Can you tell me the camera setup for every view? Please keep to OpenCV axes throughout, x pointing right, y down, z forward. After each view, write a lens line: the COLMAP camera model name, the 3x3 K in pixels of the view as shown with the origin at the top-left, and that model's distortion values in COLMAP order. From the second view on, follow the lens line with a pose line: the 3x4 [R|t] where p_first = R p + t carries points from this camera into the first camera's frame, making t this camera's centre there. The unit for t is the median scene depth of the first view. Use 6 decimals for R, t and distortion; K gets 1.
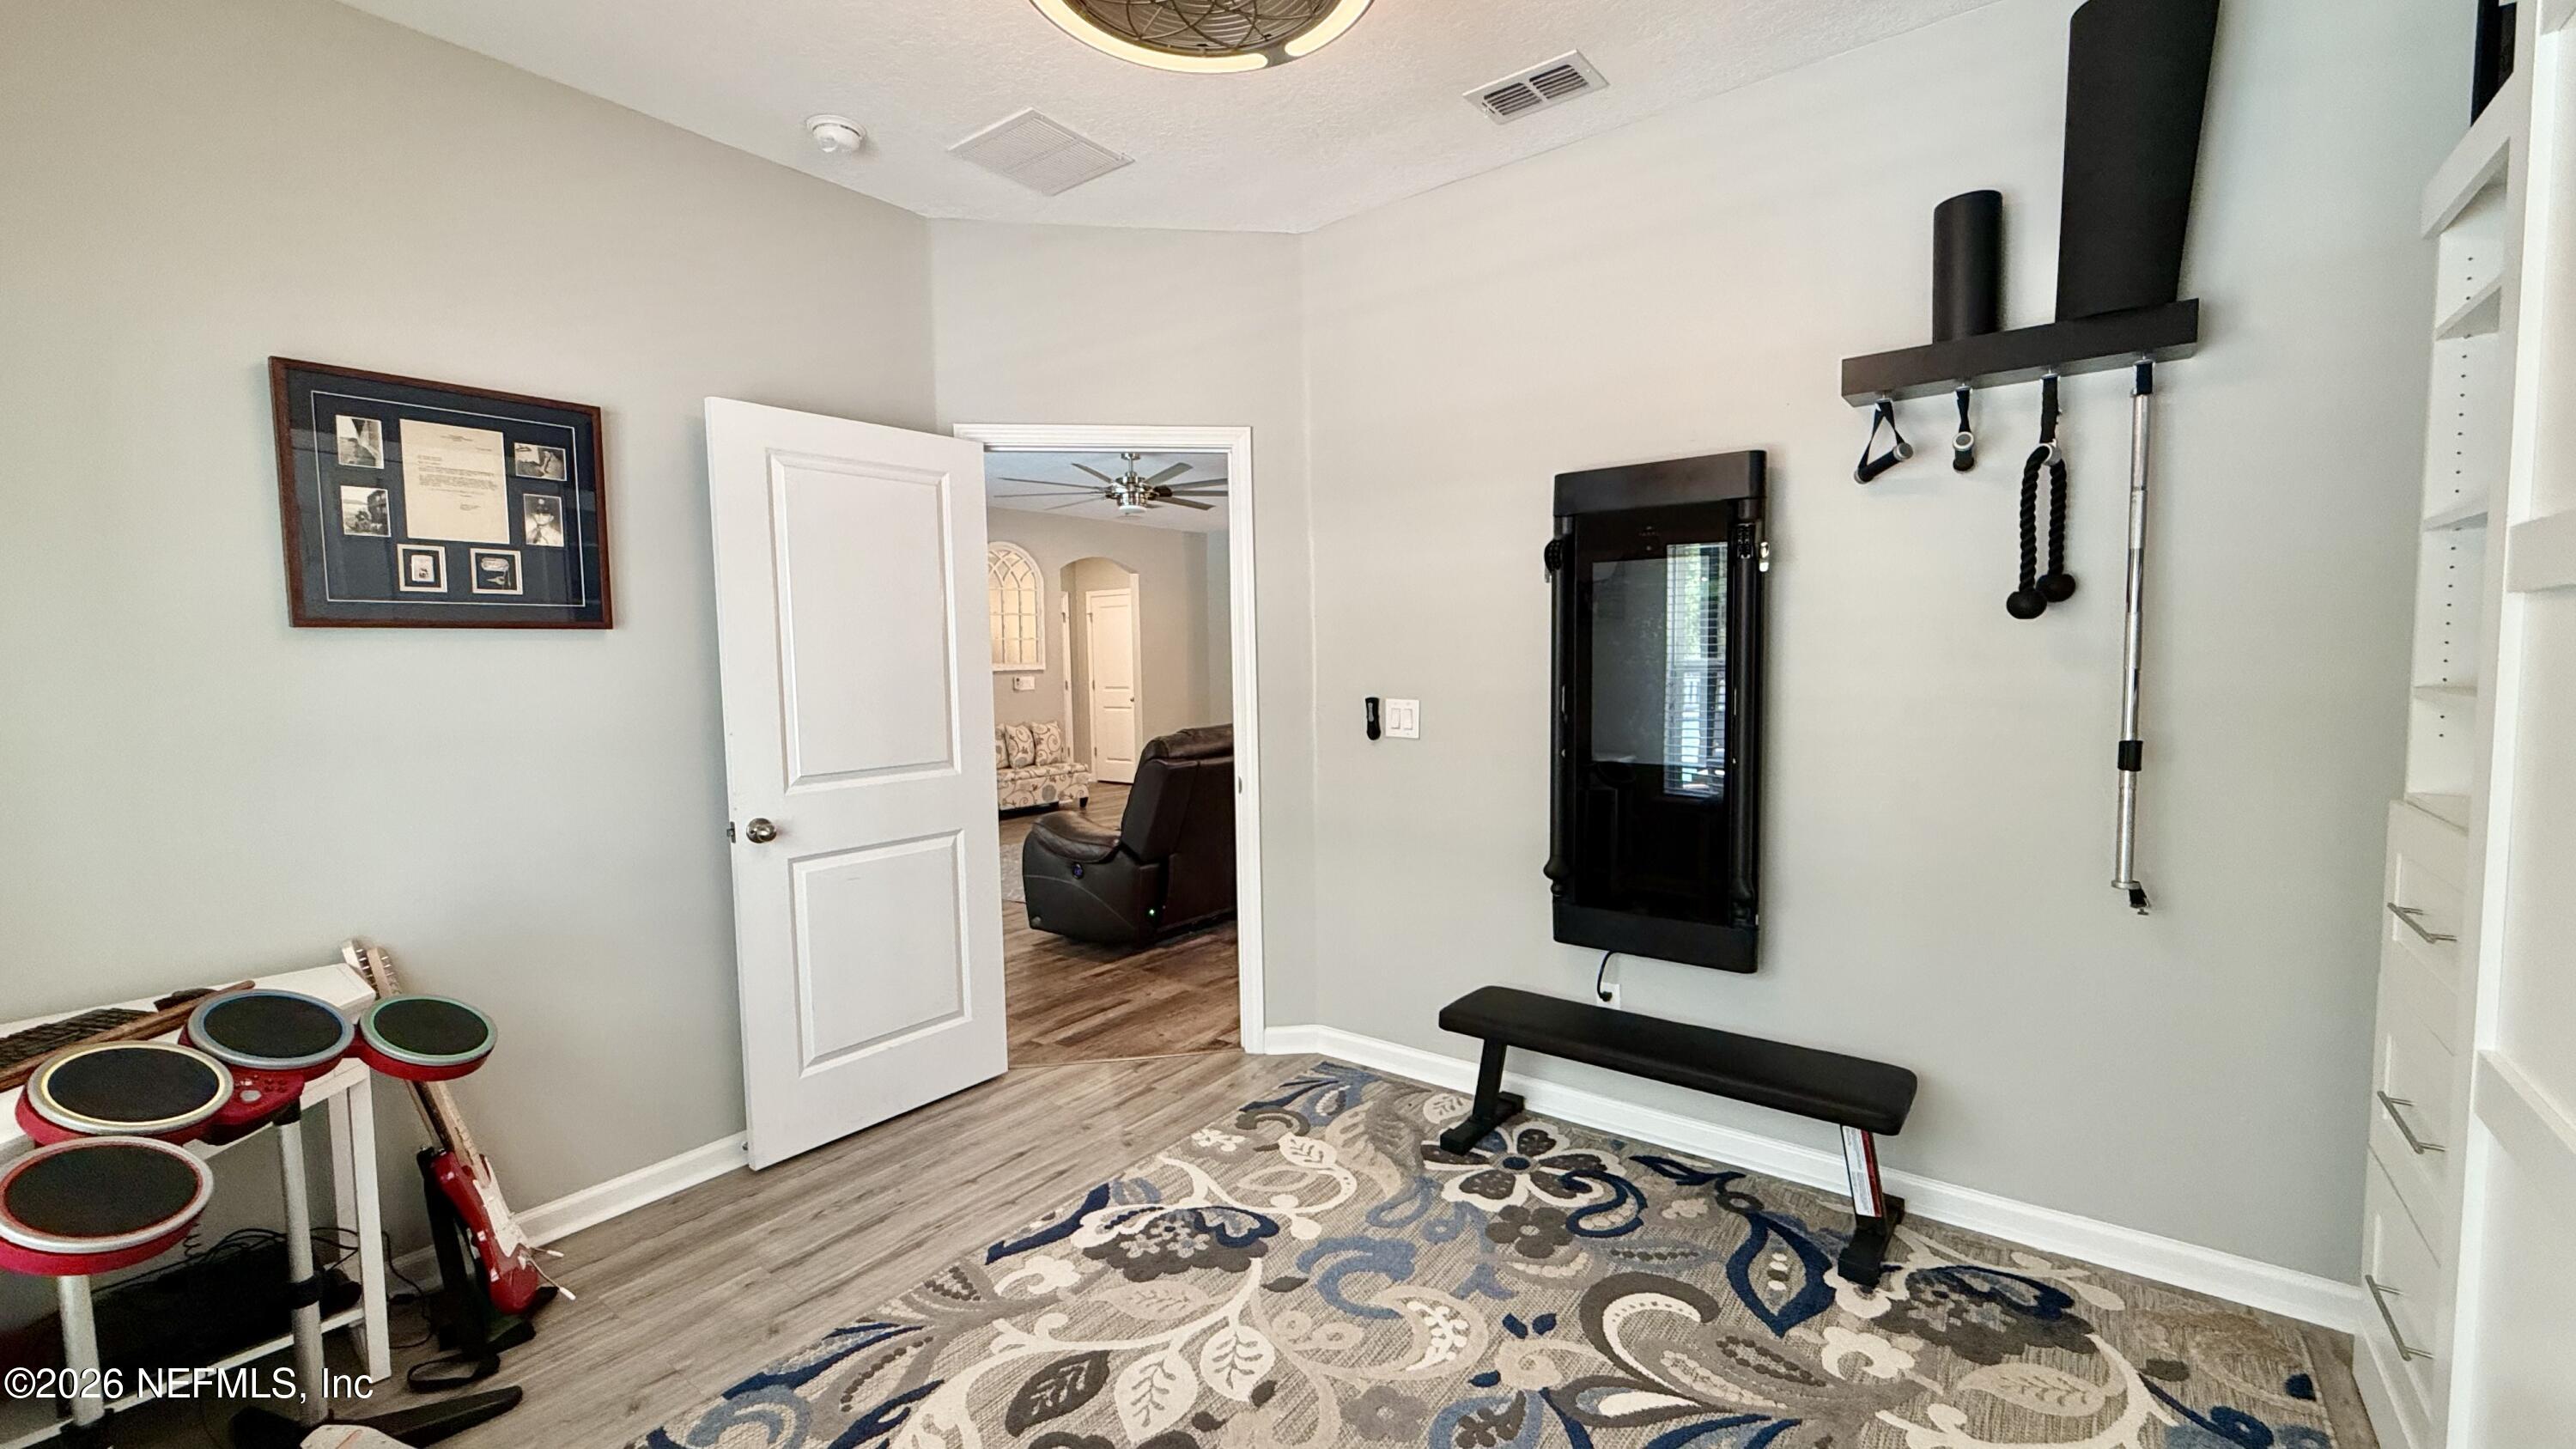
lens RADIAL K [[1031.7, 0, 1308.9], [0, 1031.7, 718.3], [0, 0, 1]] dist [0.002852, -0.000573]
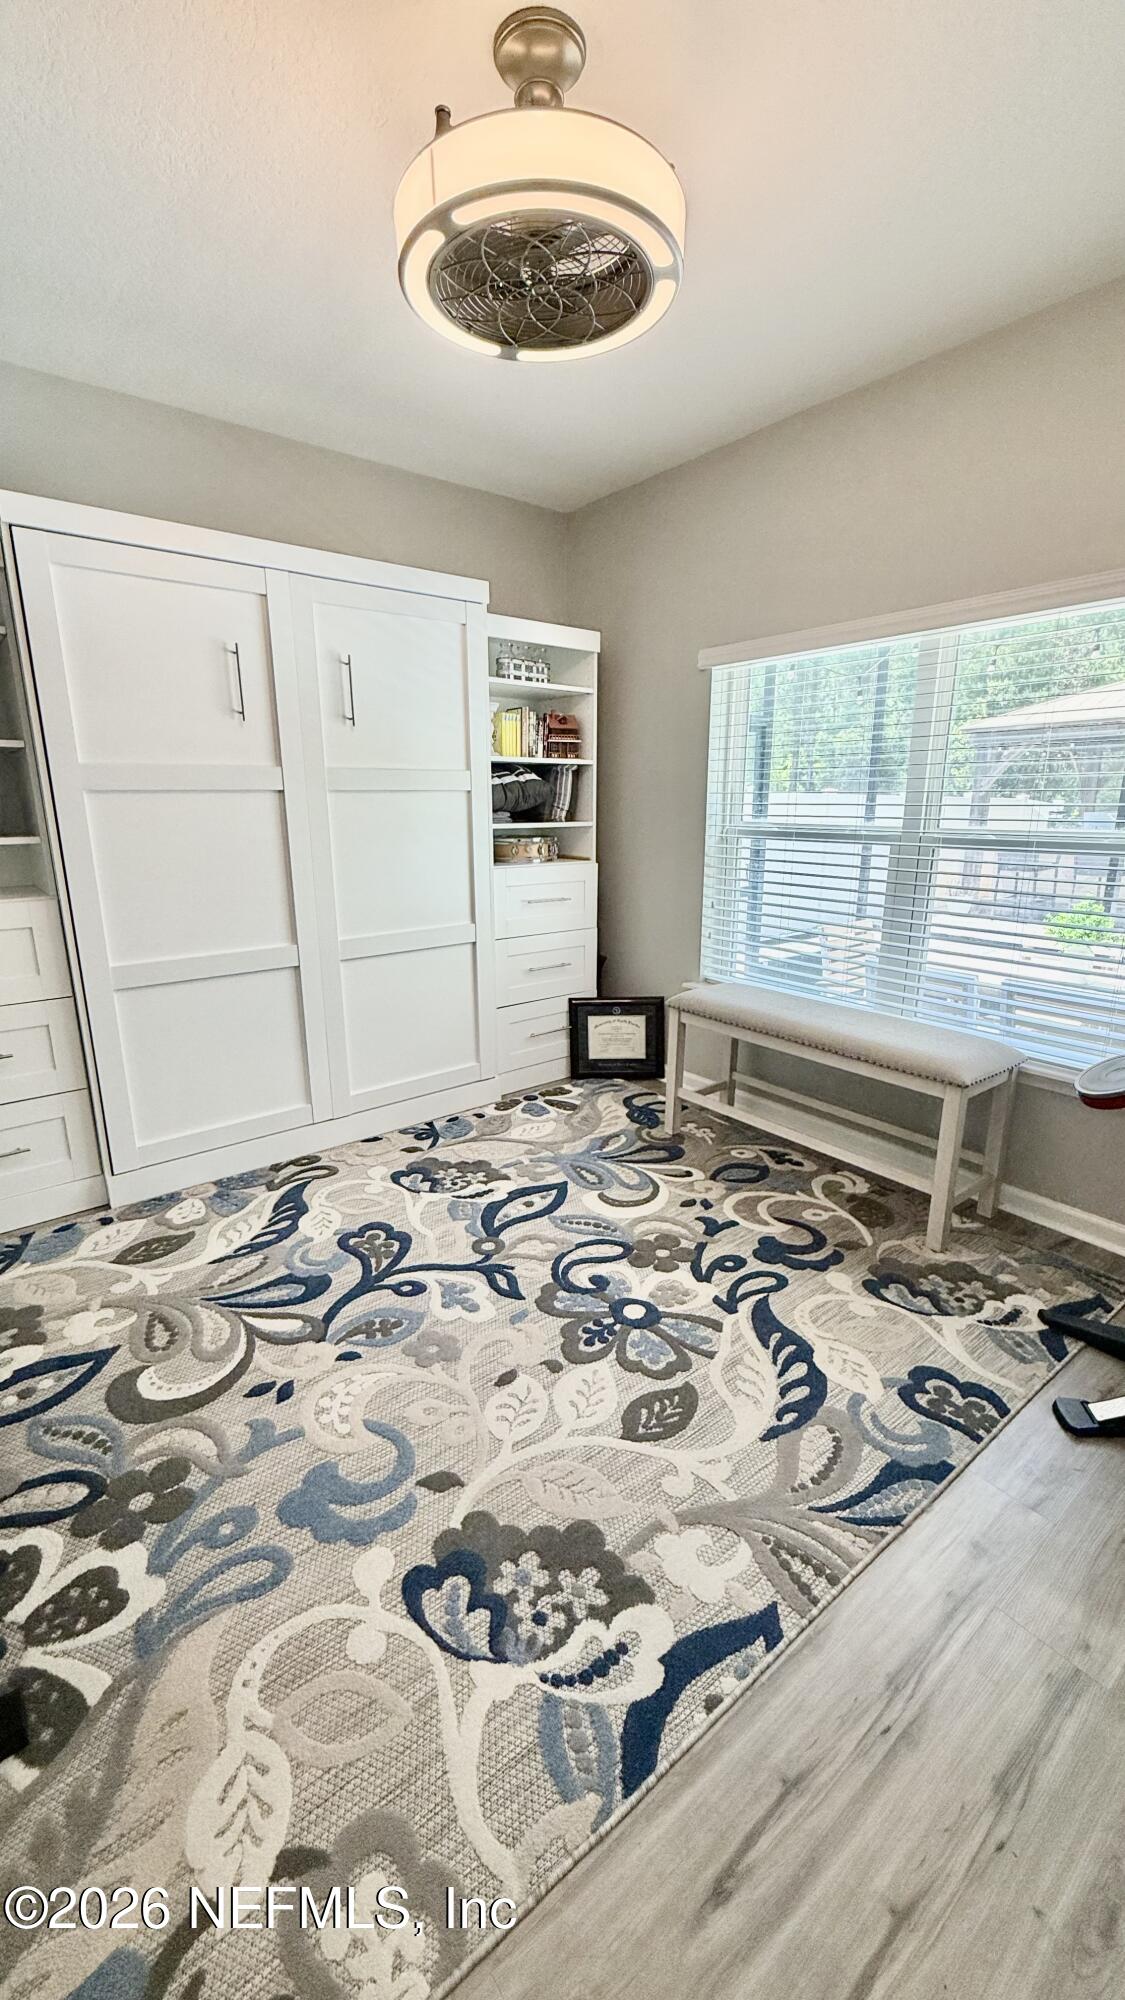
lens RADIAL K [[800.9, 0, 564.0], [0, 800.9, 1006.3], [0, 0, 1]] dist [0.002852, -0.000573]
pose [[-0.966612, -0.045604, 0.252152, -0.287544], [0.035299, 0.950956, 0.307307, -0.095200], [-0.253800, 0.305947, -0.917596, 1.448610]]
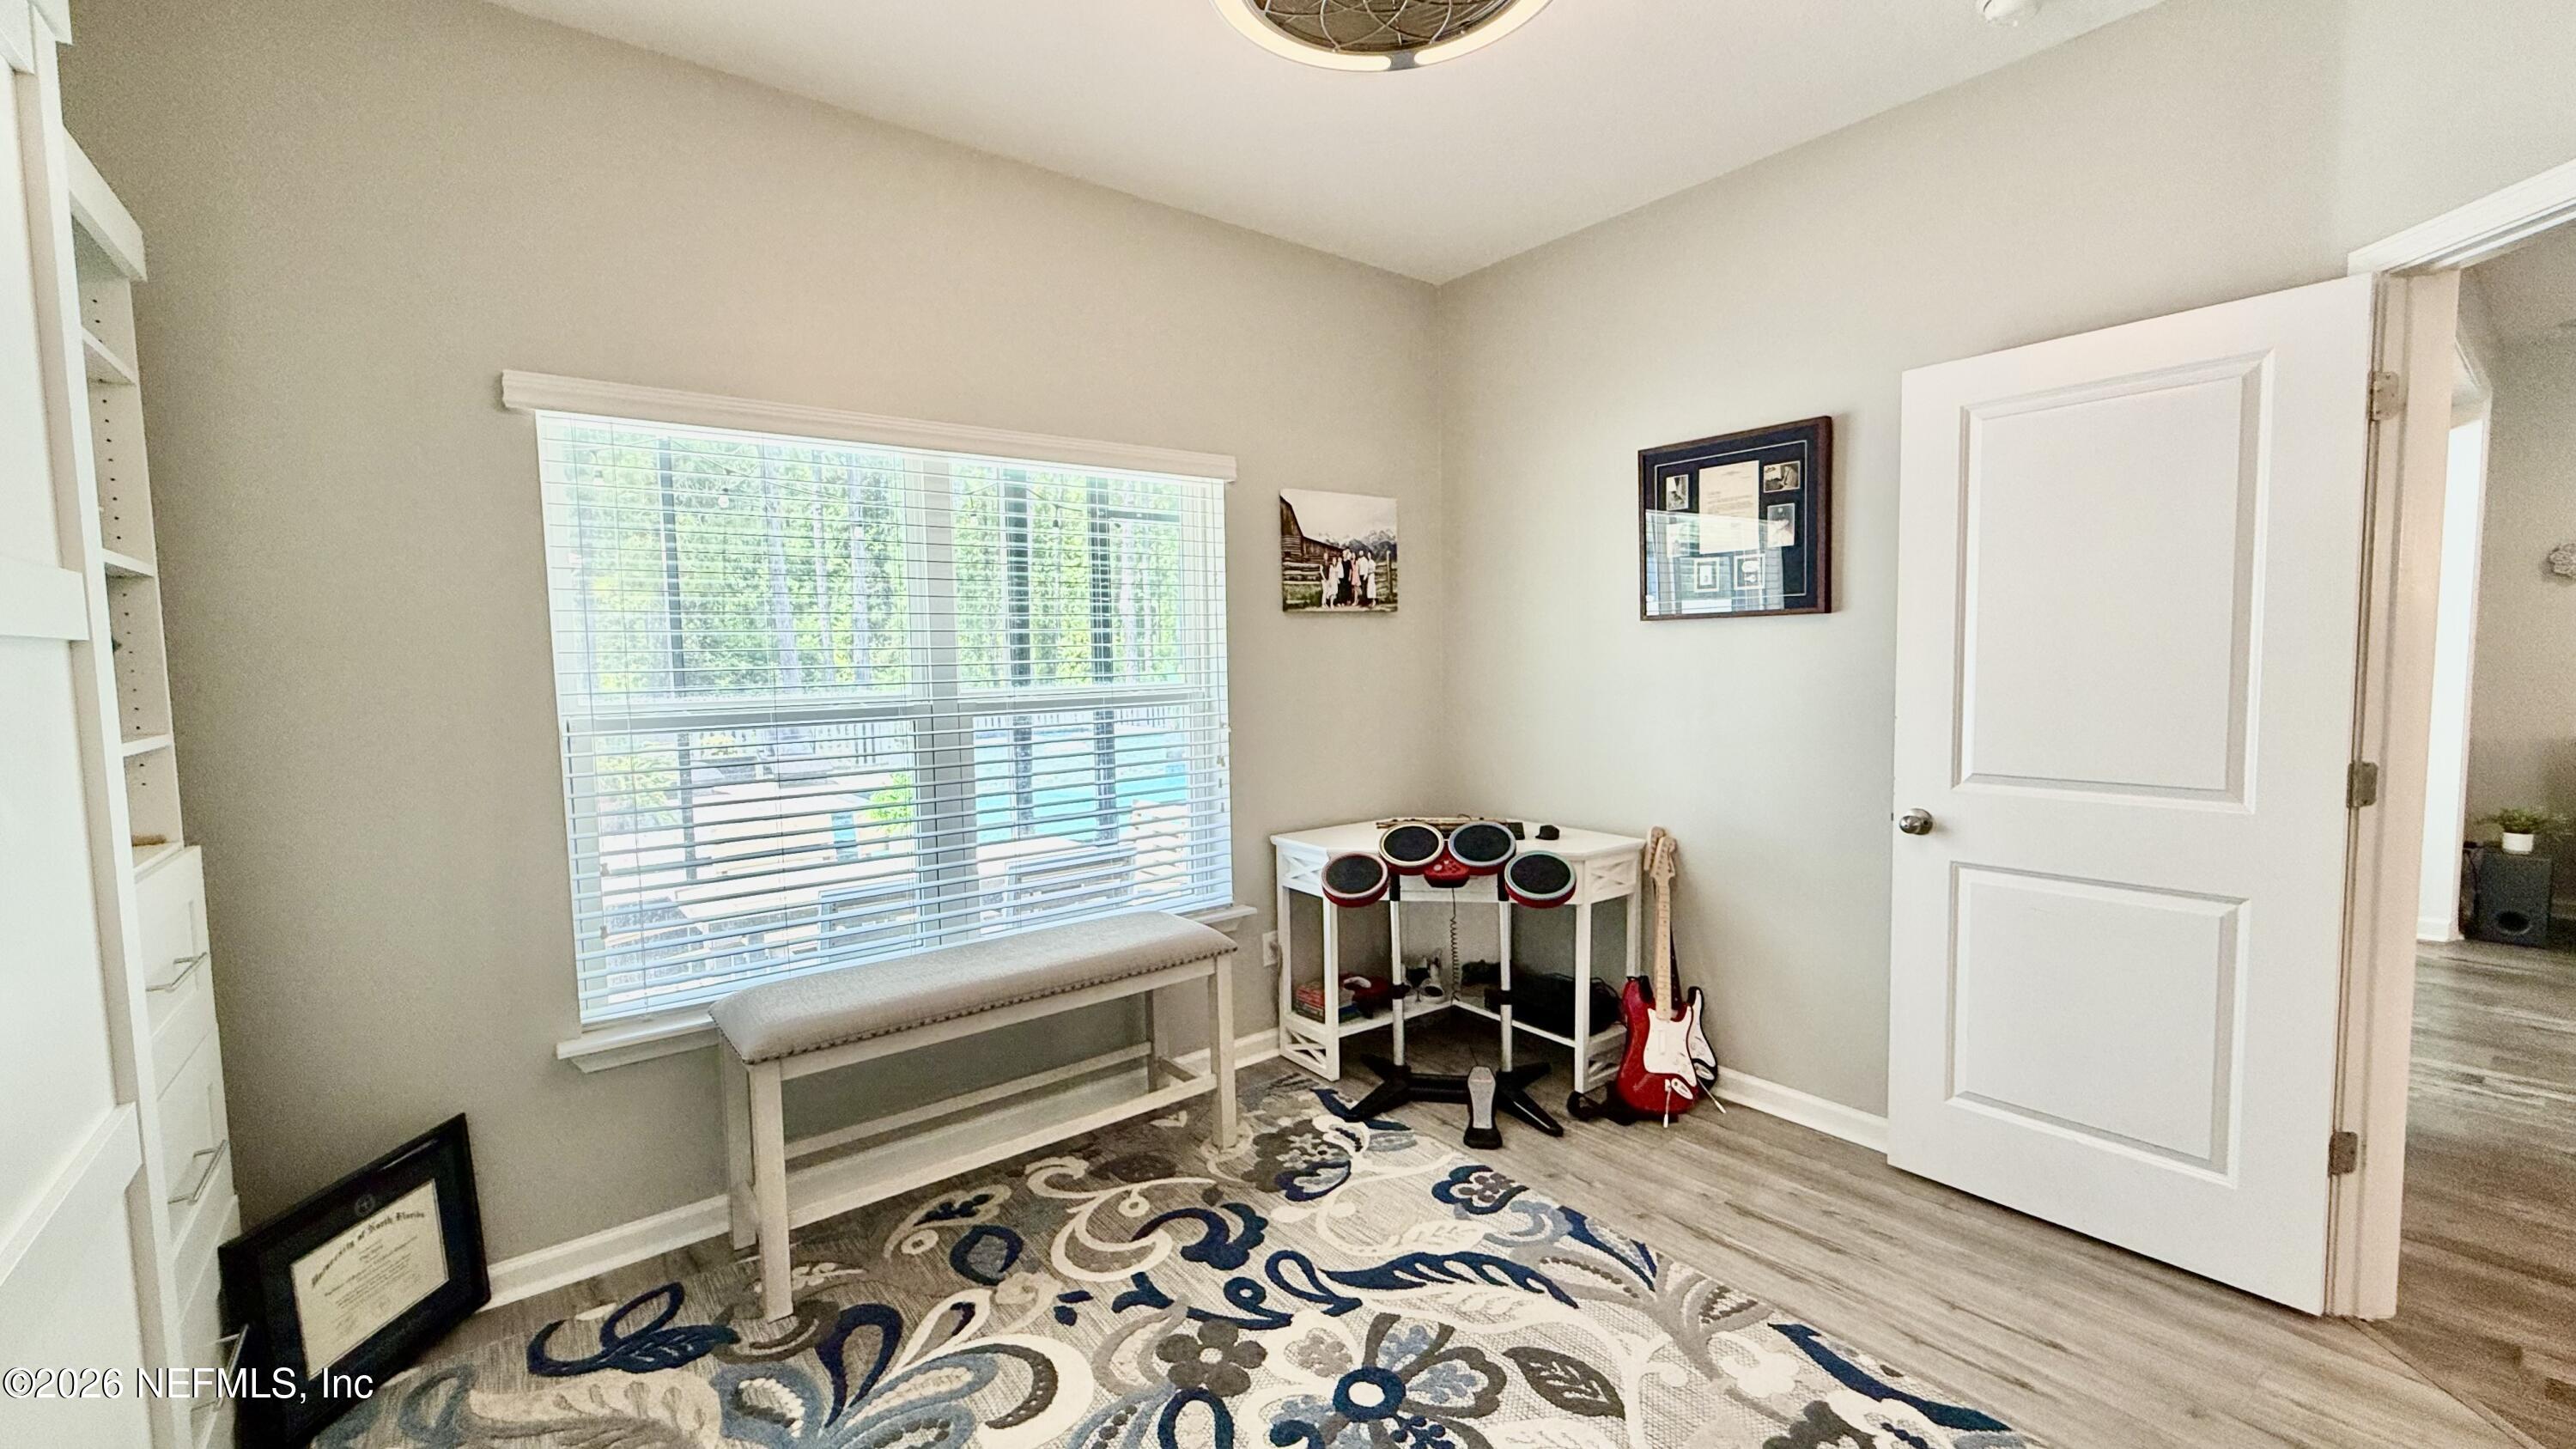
lens RADIAL K [[1031.7, 0, 1282.3], [0, 1031.7, 728.5], [0, 0, 1]] dist [0.002852, -0.000573]
pose [[-0.257459, 0.092032, -0.961897, 0.604556], [-0.037884, 0.993727, 0.105218, -0.062497], [0.965546, 0.063529, -0.252357, 0.777911]]
